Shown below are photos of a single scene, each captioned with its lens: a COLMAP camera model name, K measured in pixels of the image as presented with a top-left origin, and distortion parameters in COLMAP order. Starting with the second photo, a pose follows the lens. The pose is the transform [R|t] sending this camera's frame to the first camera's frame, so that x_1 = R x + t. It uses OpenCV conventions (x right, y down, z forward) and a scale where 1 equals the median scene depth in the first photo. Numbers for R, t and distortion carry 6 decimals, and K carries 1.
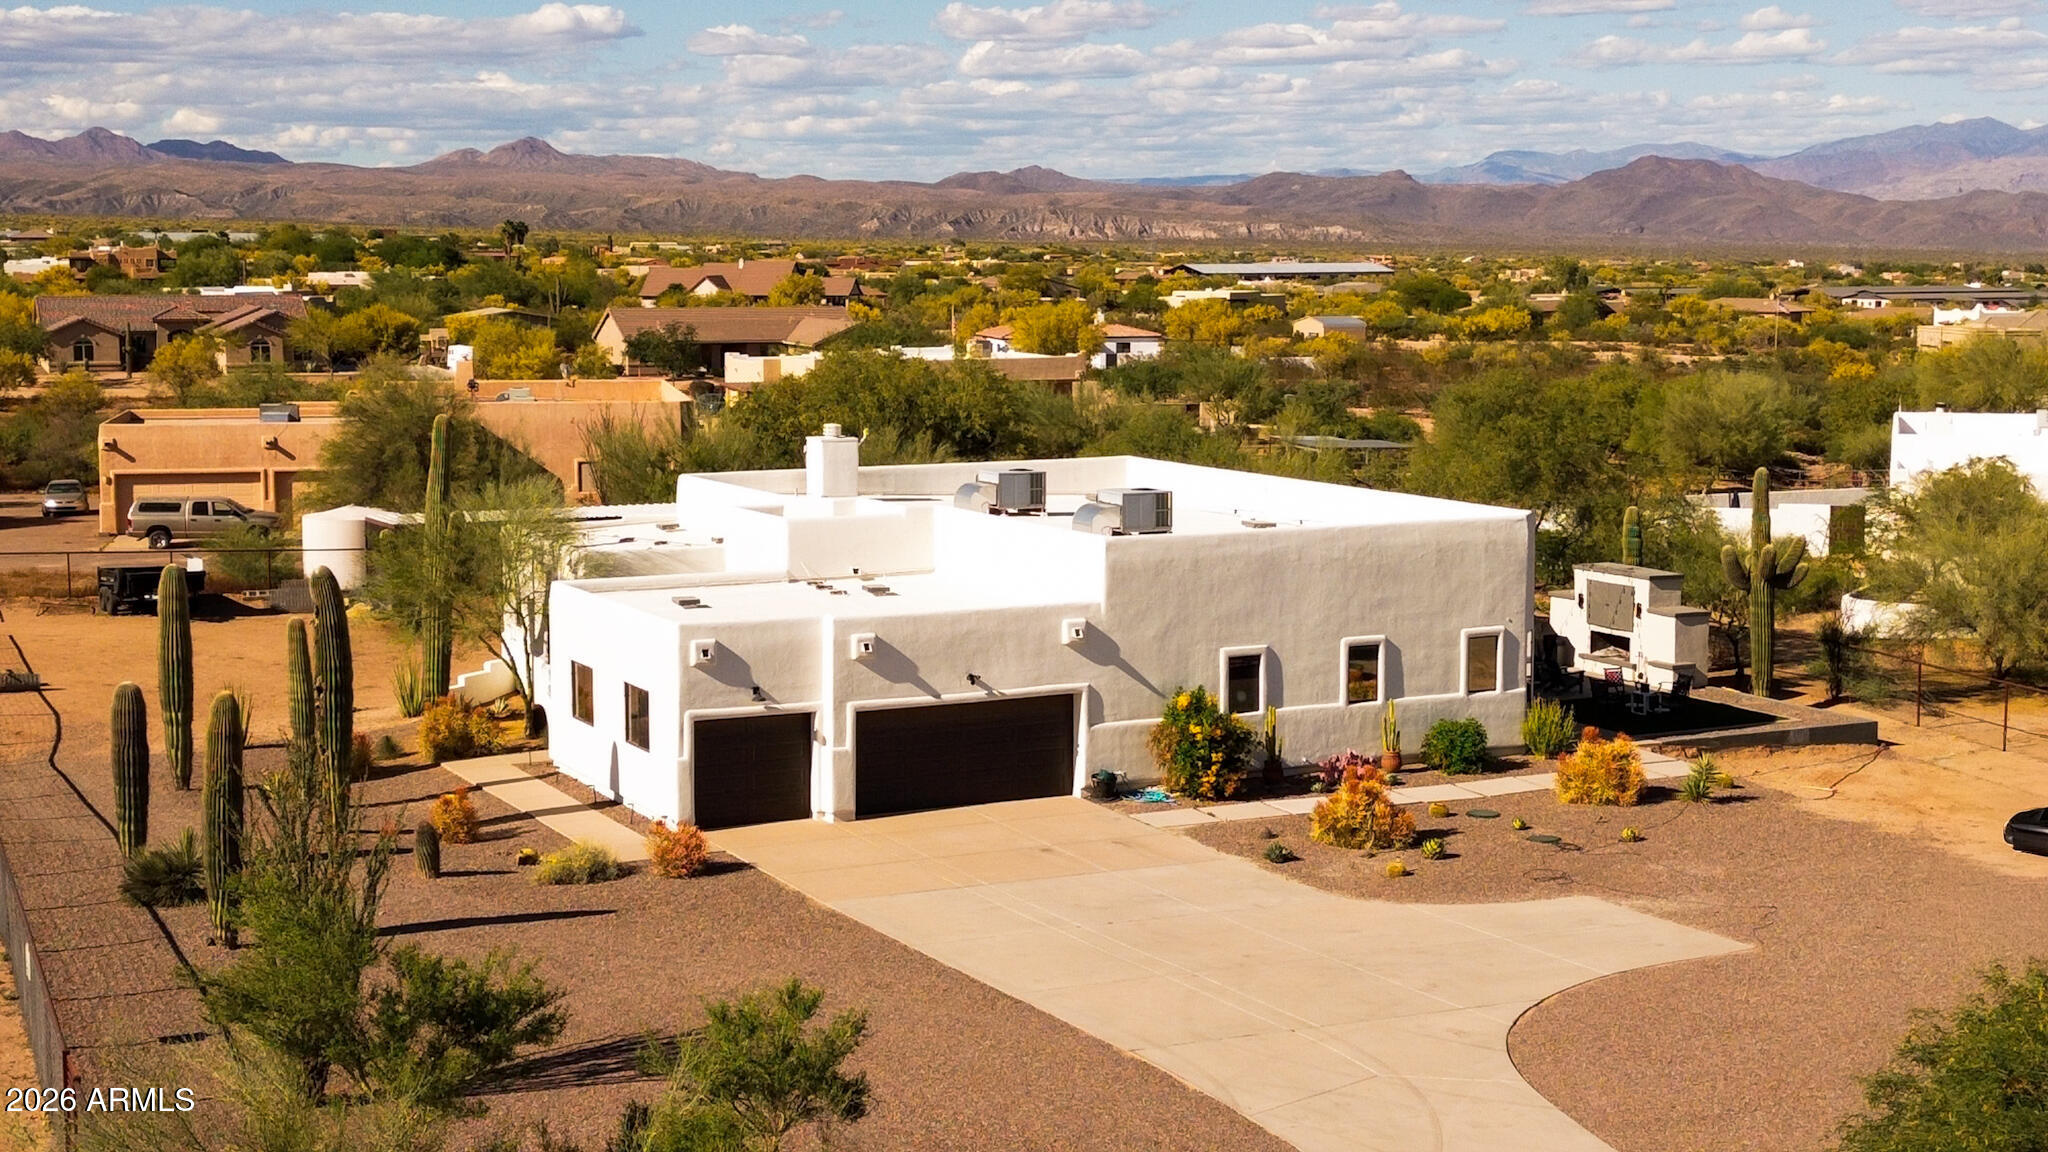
lens RADIAL K [[1454.5, 0, 1000.7], [0, 1454.5, 629.2], [0, 0, 1]] dist [0.072923, -0.067984]
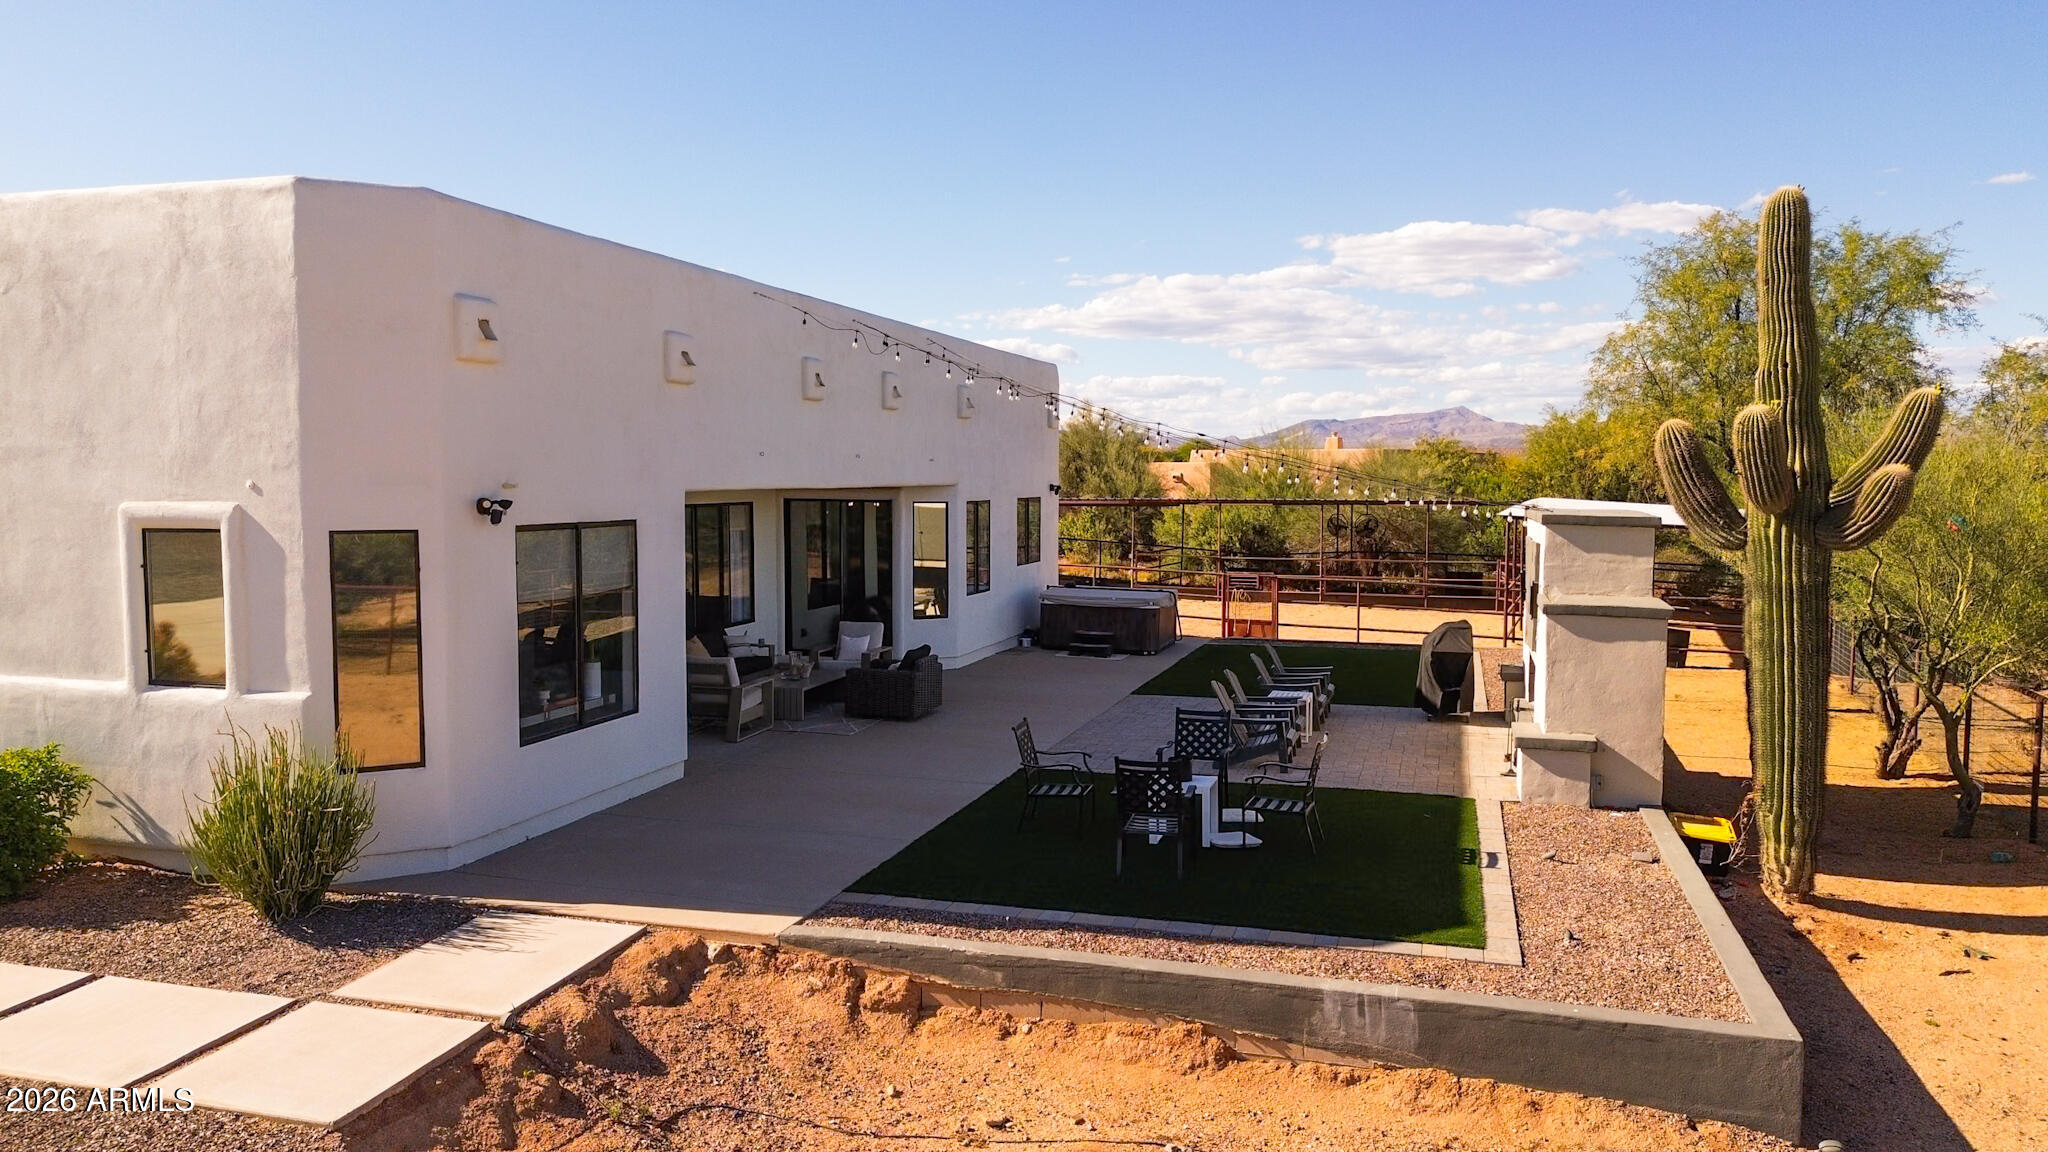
lens RADIAL K [[1454.5, 0, 1002.7], [0, 1454.5, 565.7], [0, 0, 1]] dist [0.072923, -0.067984]
pose [[0.838556, 0.074679, -0.539672, 0.695377], [-0.096838, 0.995218, -0.012752, -0.000653], [0.536139, 0.062954, 0.841779, 0.818301]]
